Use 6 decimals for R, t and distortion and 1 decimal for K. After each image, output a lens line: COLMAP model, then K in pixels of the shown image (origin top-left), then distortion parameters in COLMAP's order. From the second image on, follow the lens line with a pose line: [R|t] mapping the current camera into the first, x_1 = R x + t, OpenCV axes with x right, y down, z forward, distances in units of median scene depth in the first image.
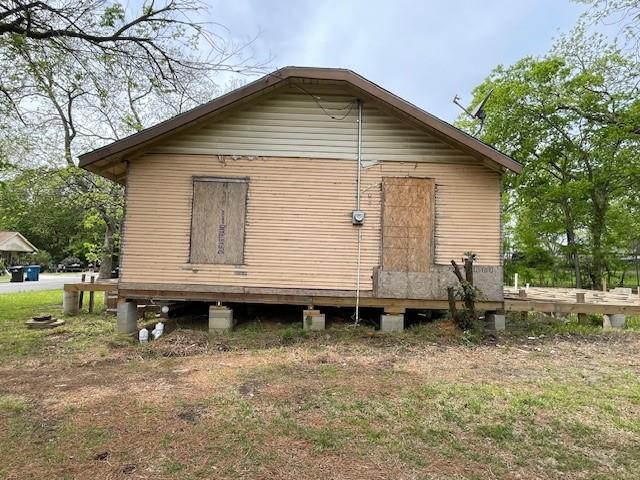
lens RADIAL K [[364.7, 0, 320.0], [0, 364.7, 240.0], [0, 0, 1]] dist [-0.001235, -0.001796]
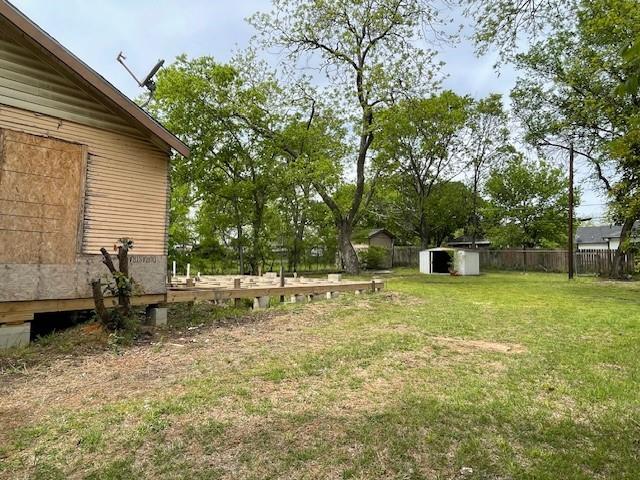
lens RADIAL K [[364.7, 0, 320.0], [0, 364.7, 240.0], [0, 0, 1]] dist [-0.001235, -0.001796]
pose [[0.685425, 0.023533, 0.727763, 0.085485], [-0.039823, 0.999193, 0.005196, 0.011899], [-0.727053, -0.032544, 0.685809, 0.075153]]
